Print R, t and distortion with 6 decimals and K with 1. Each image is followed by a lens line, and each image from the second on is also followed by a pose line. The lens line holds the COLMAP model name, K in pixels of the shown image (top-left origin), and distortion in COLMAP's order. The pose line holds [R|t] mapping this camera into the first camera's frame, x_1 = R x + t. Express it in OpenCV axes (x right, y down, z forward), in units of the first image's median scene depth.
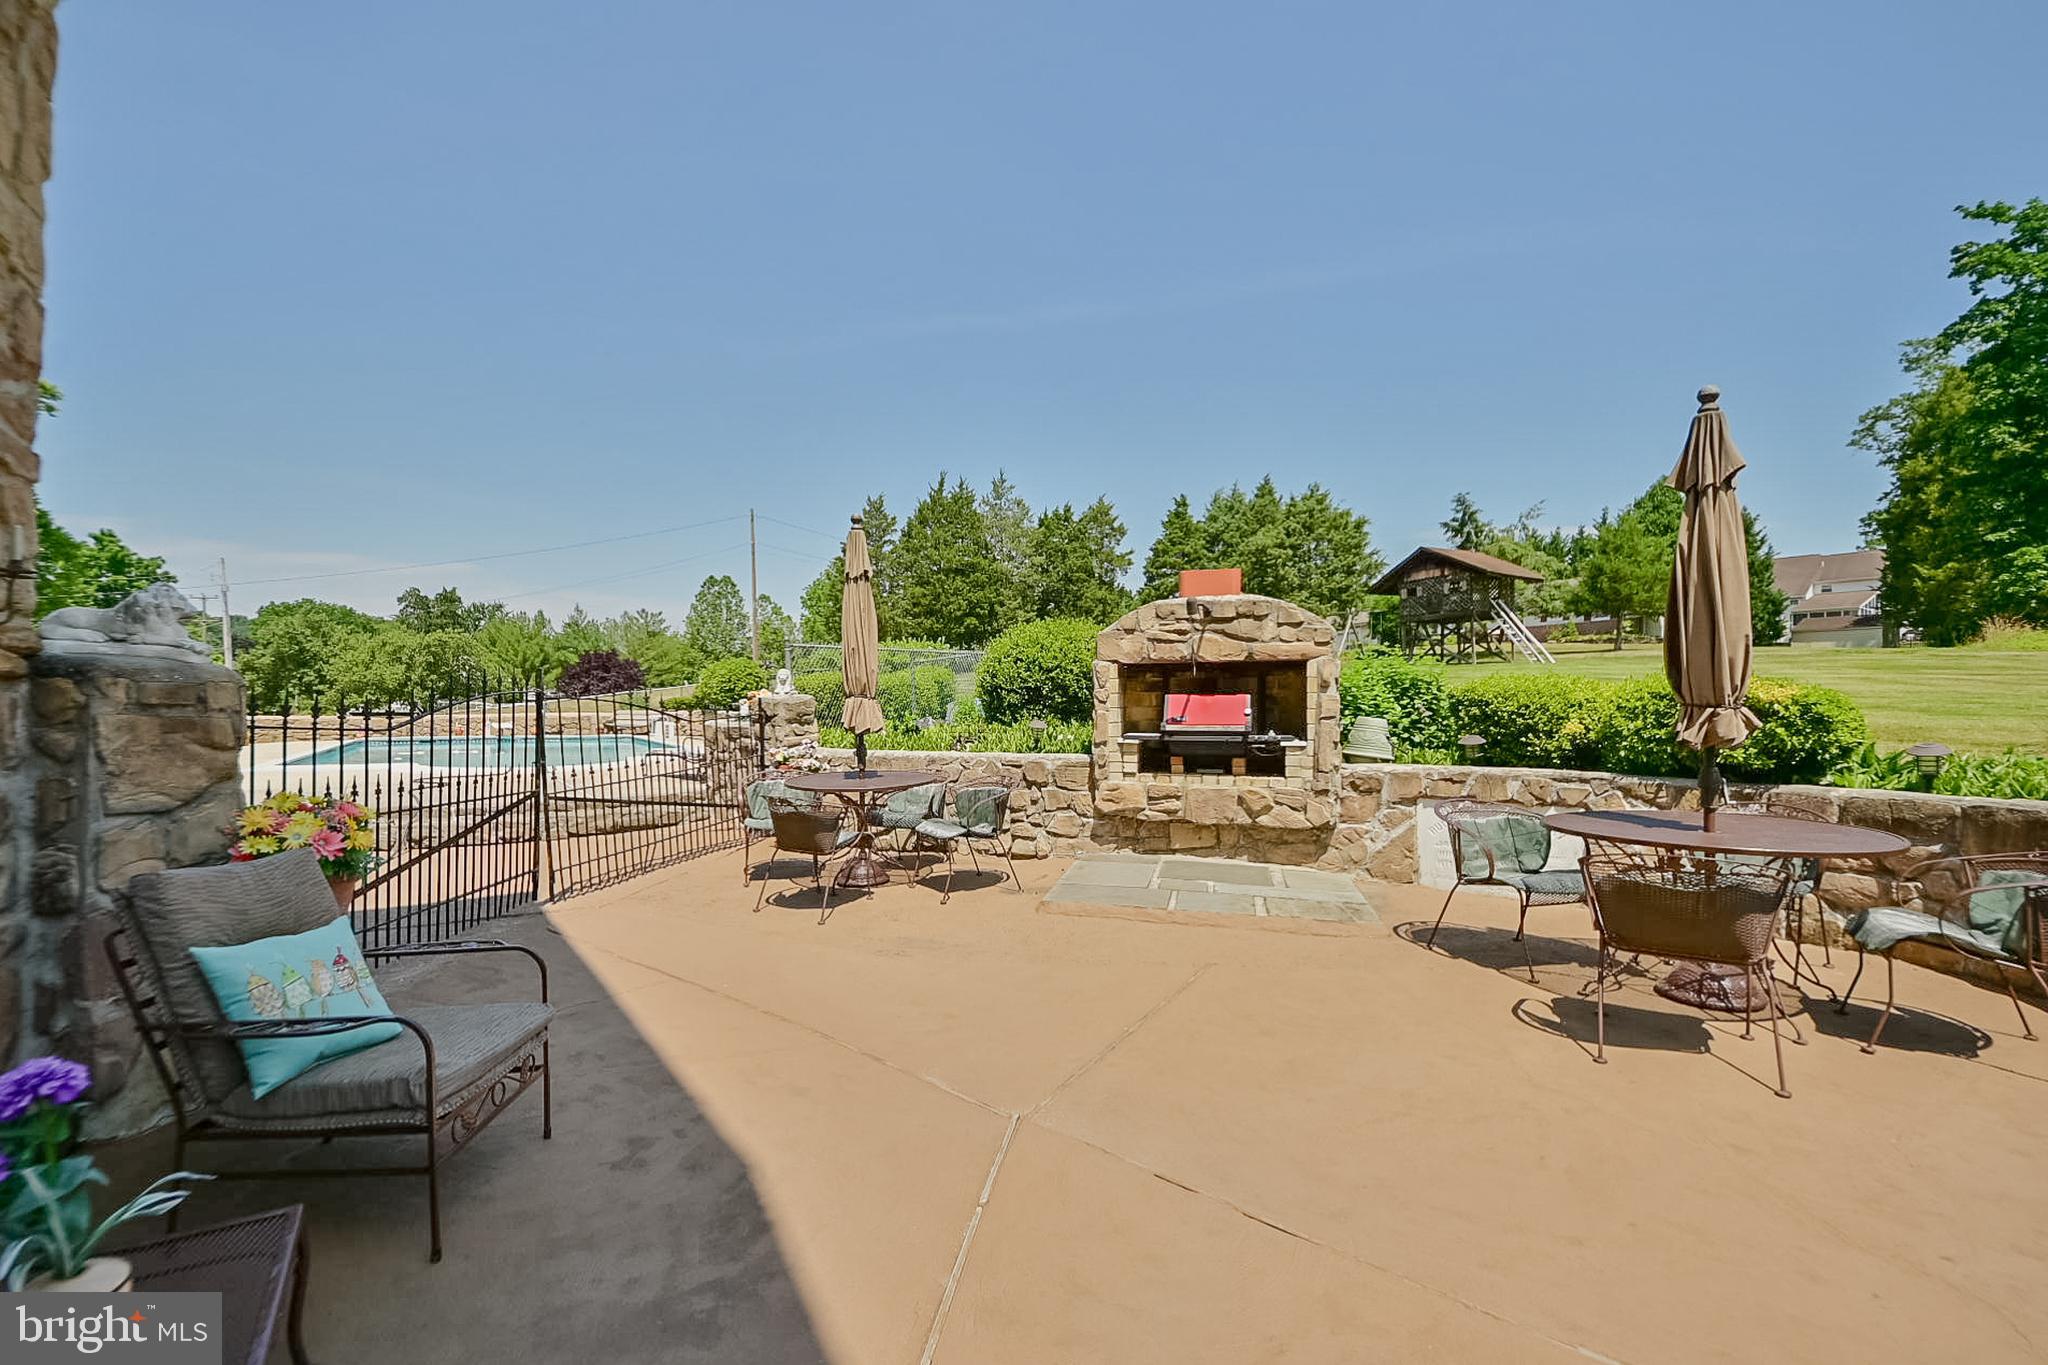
lens RADIAL K [[830.7, 0, 1018.4], [0, 830.7, 686.3], [0, 0, 1]] dist [-0.014606, -0.000811]
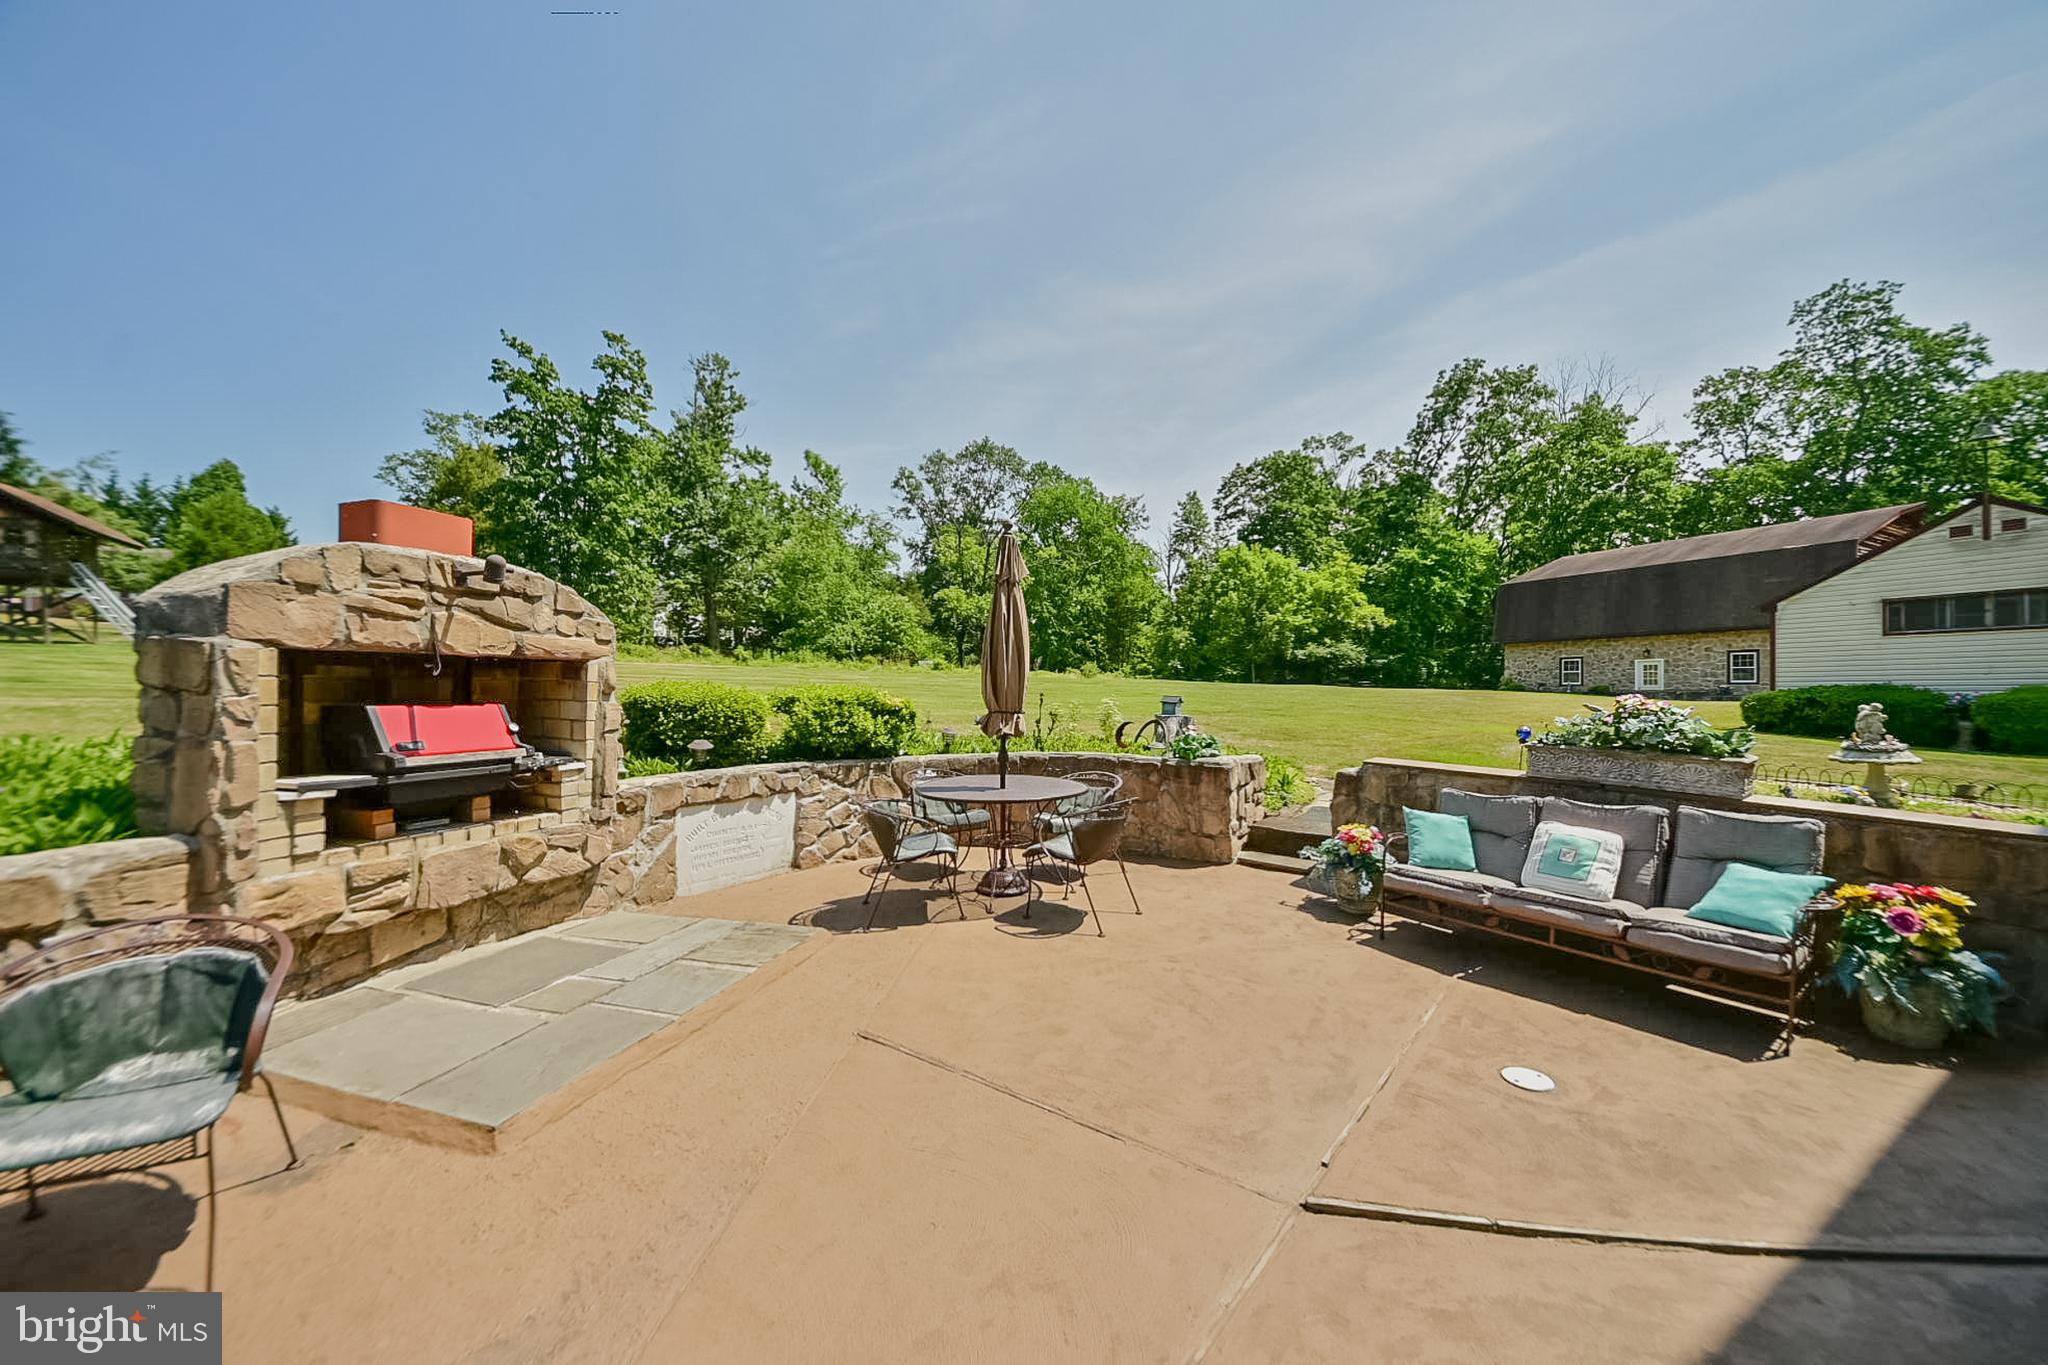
lens RADIAL K [[732.8, 0, 1022.0], [0, 732.8, 685.4], [0, 0, 1]] dist [-0.003387, -0.006499]
pose [[-0.016083, 0.007534, 0.999842, -0.346689], [-0.016878, 0.999827, -0.007806, -0.008397], [-0.999728, -0.017000, -0.015953, 0.561130]]
